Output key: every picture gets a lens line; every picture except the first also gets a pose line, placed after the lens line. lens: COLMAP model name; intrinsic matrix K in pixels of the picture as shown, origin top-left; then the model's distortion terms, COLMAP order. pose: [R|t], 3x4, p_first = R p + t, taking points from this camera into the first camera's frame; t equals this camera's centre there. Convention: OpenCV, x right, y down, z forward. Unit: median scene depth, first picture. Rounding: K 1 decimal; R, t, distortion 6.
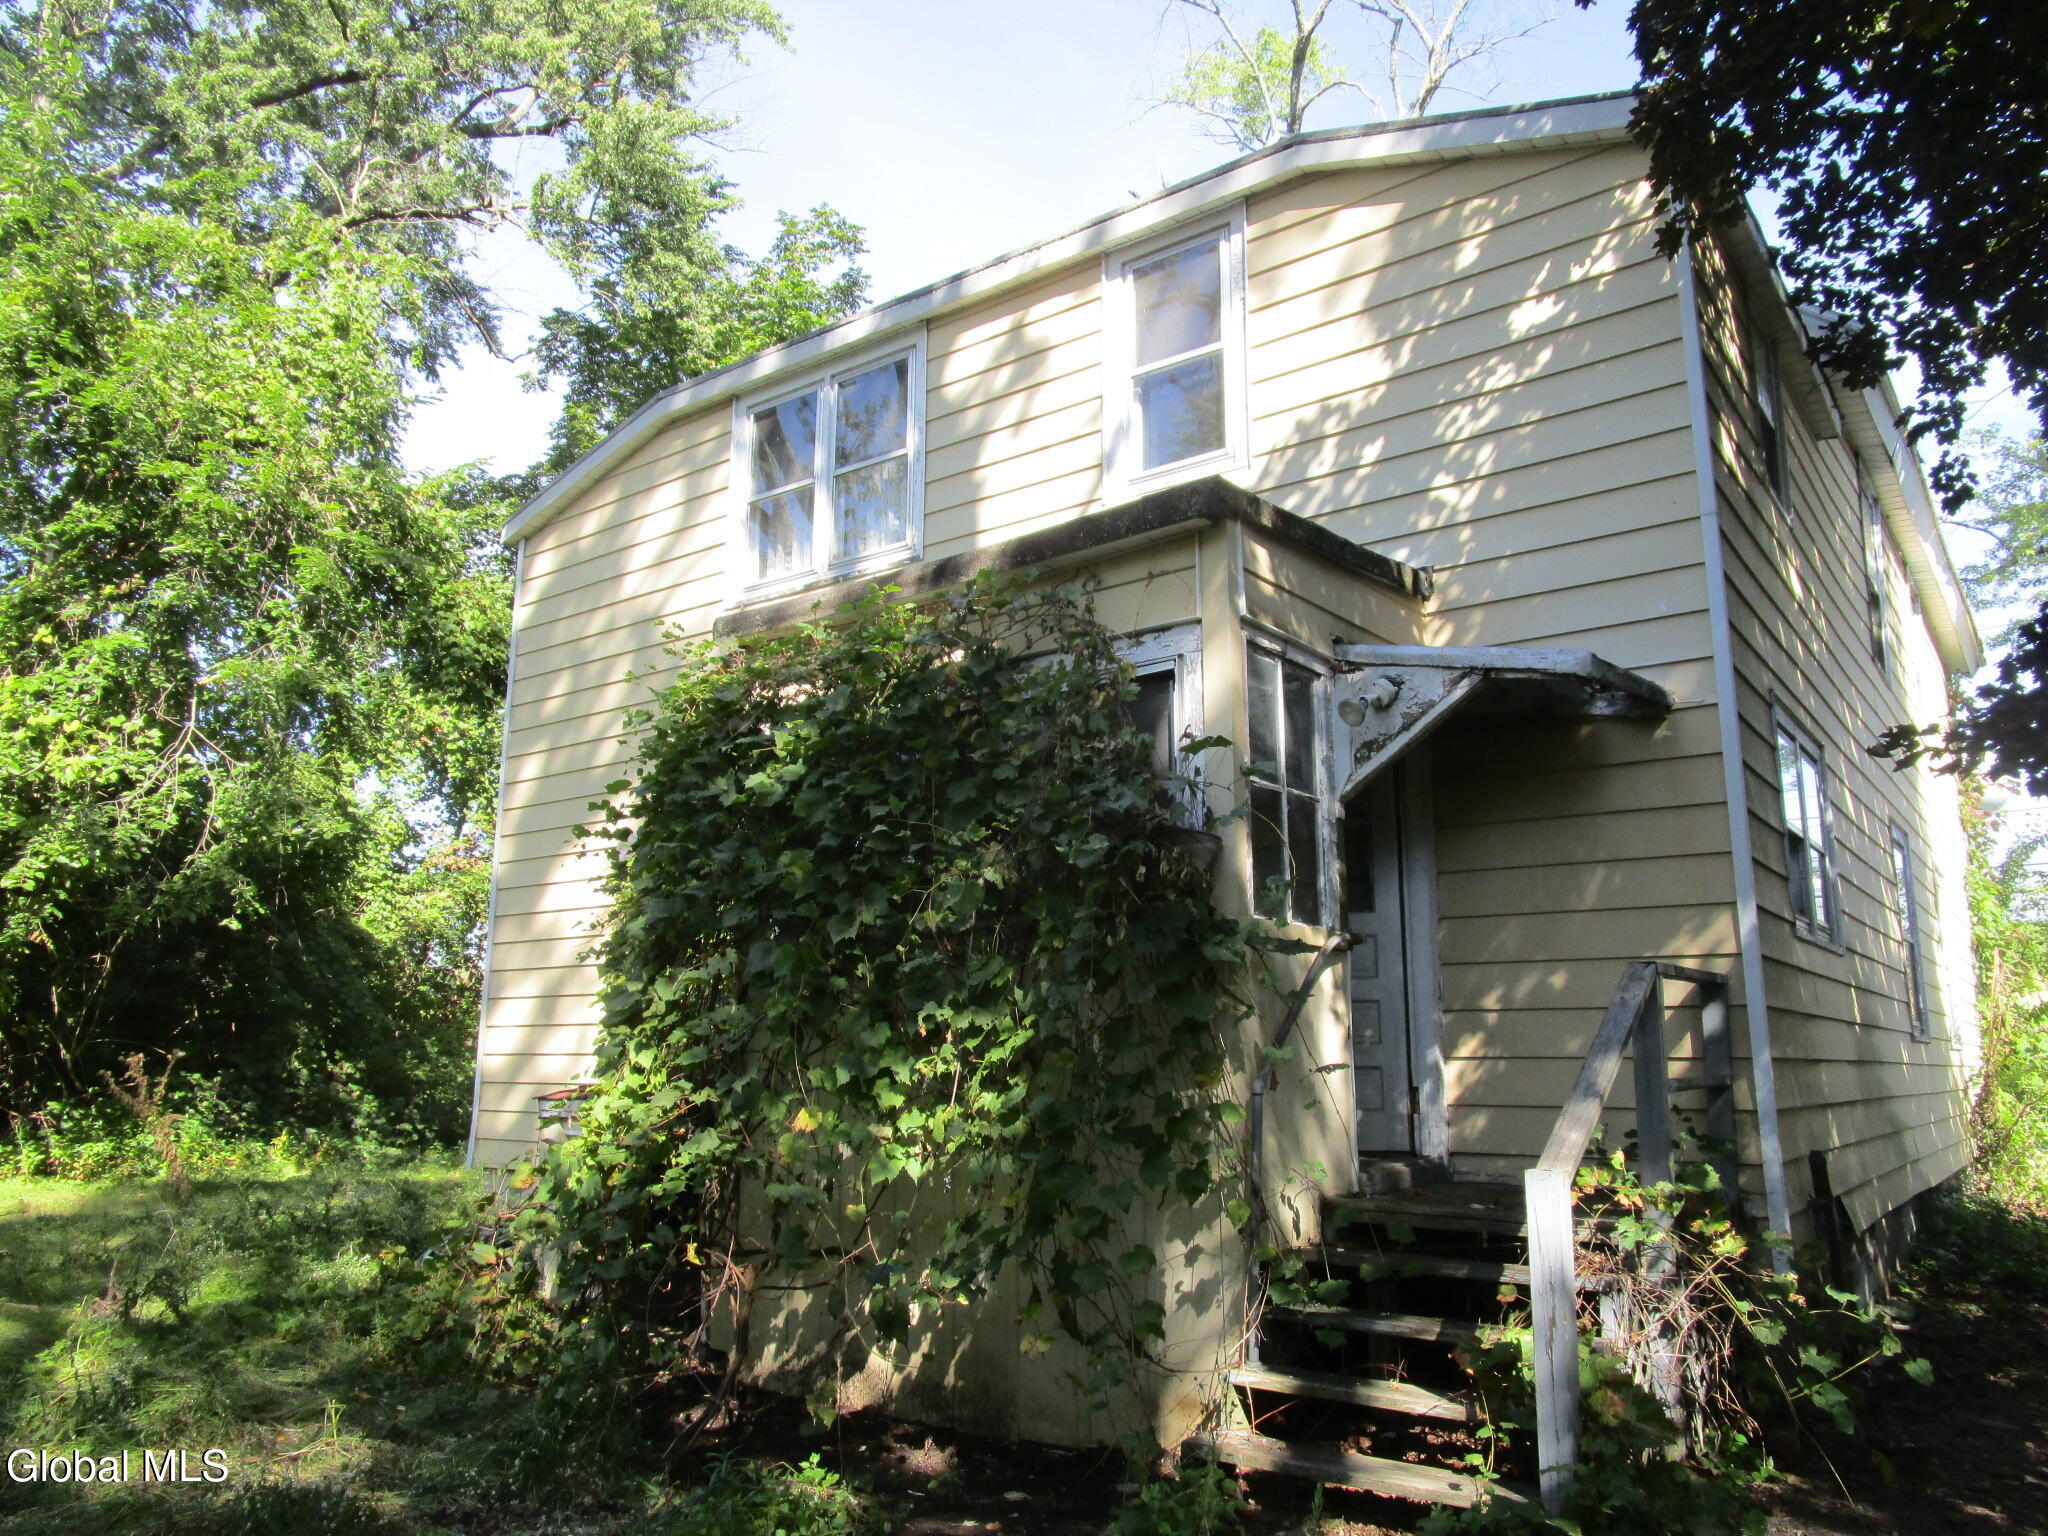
lens RADIAL K [[1454.3, 0, 1013.7], [0, 1454.3, 756.0], [0, 0, 1]] dist [-0.041731, -0.000733]
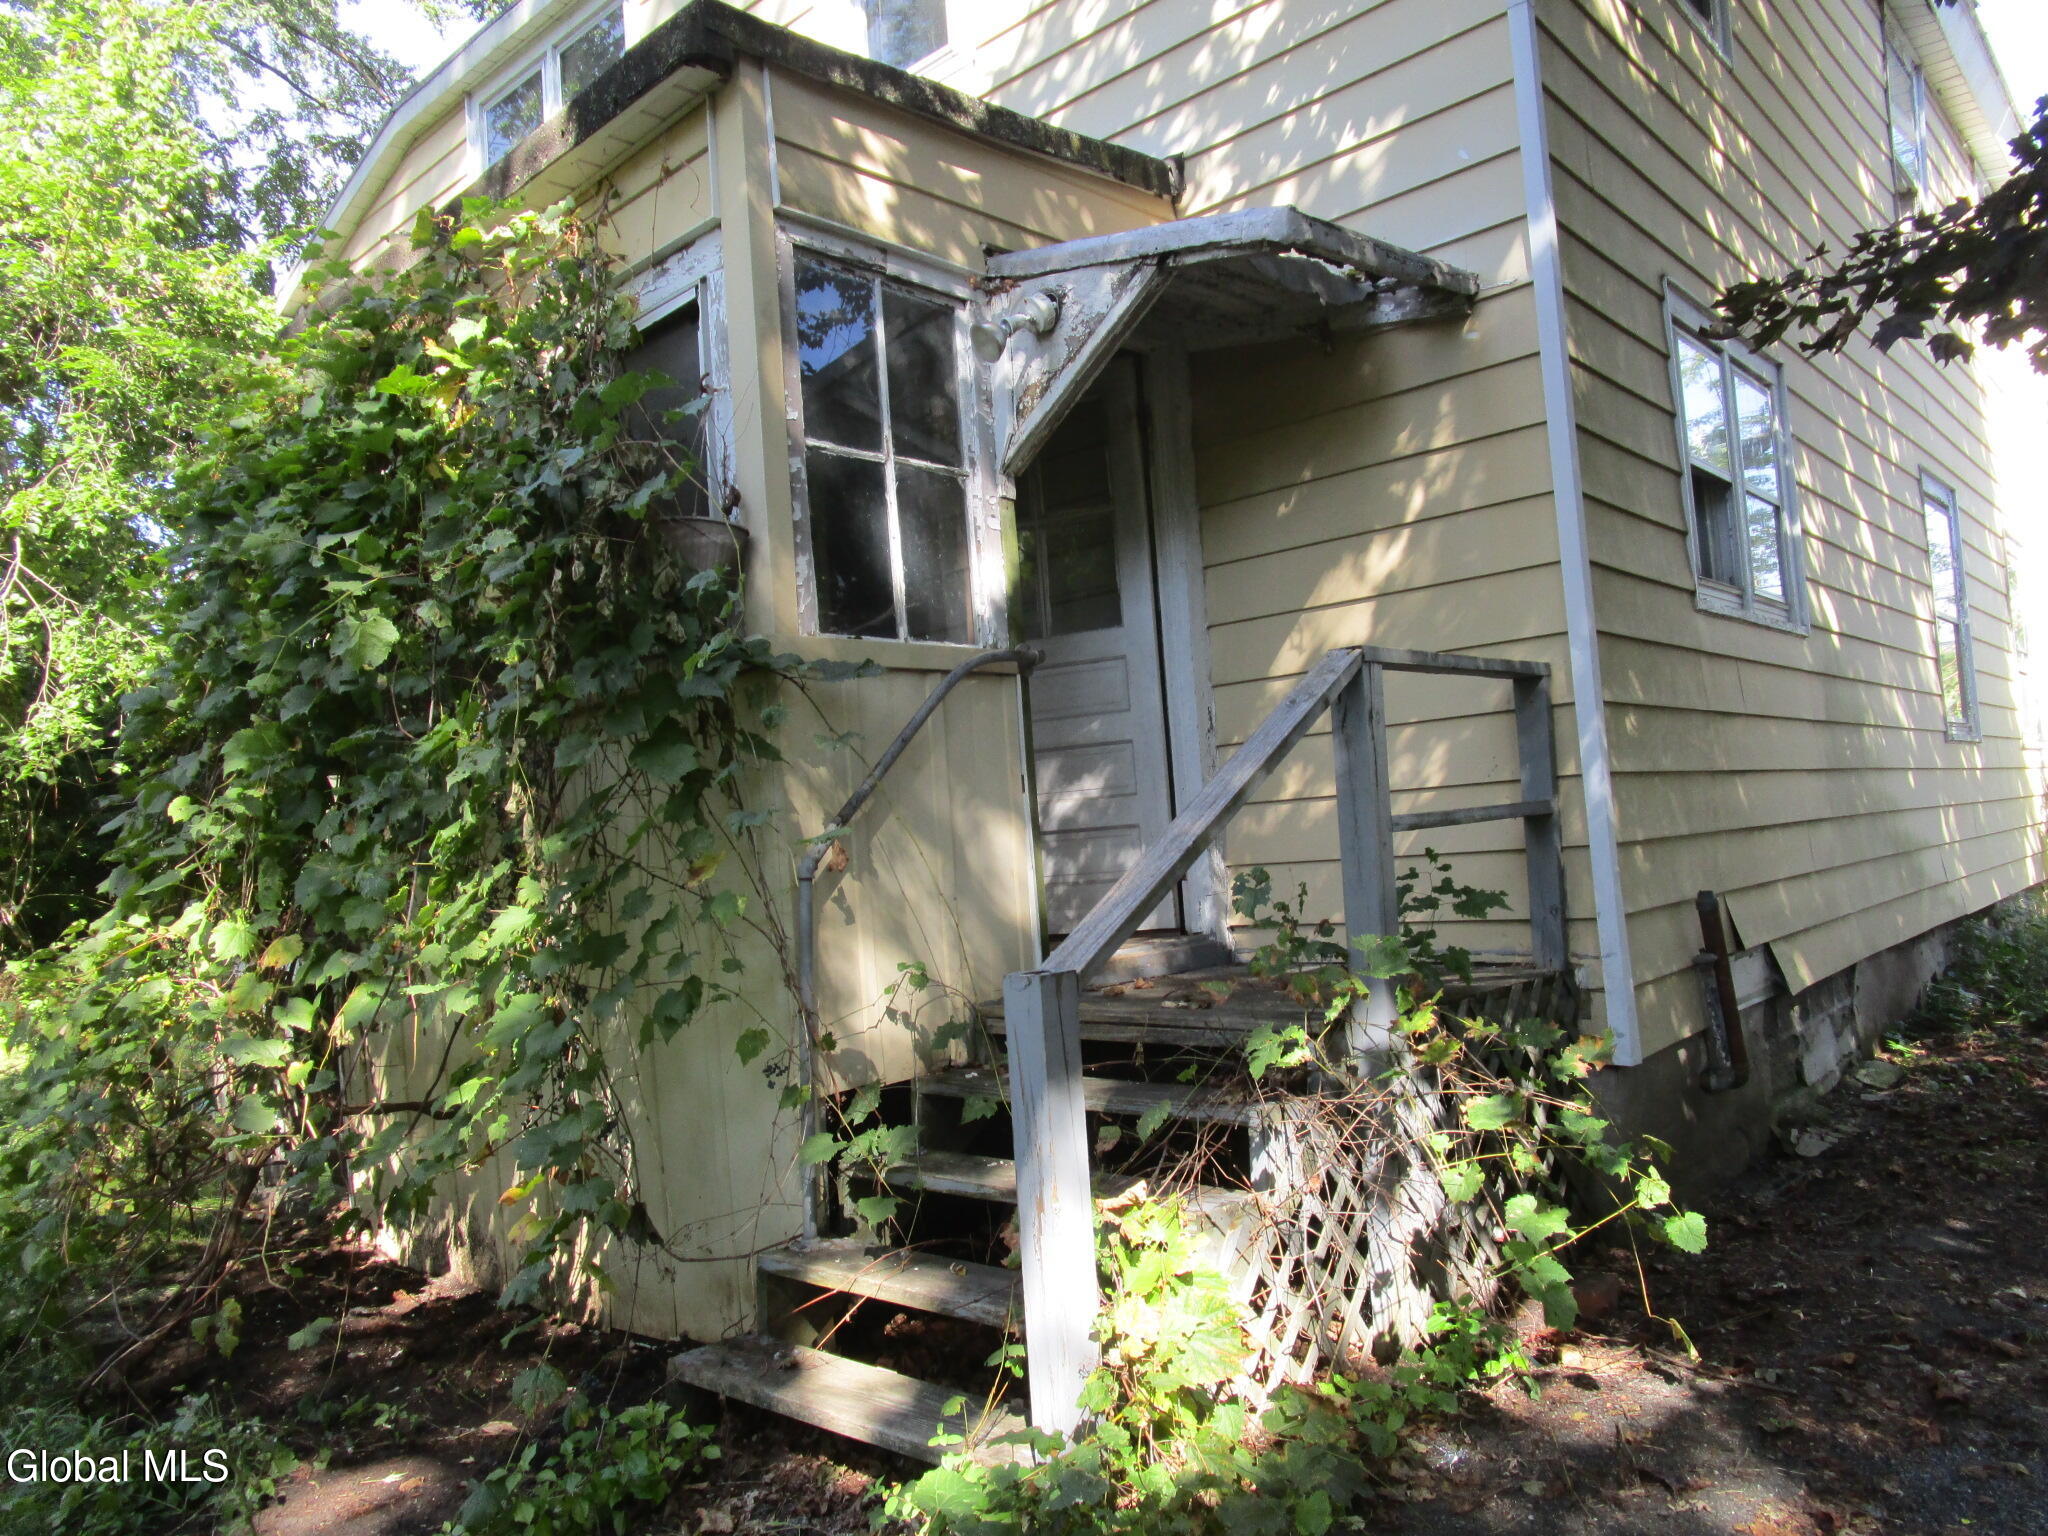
lens RADIAL K [[1454.3, 0, 1041.3], [0, 1454.3, 777.6], [0, 0, 1]] dist [-0.041731, -0.000733]
pose [[0.993420, -0.081591, -0.080369, 0.234109], [0.093543, 0.982938, 0.158378, 0.054810], [0.066076, -0.164854, 0.984102, 0.206914]]
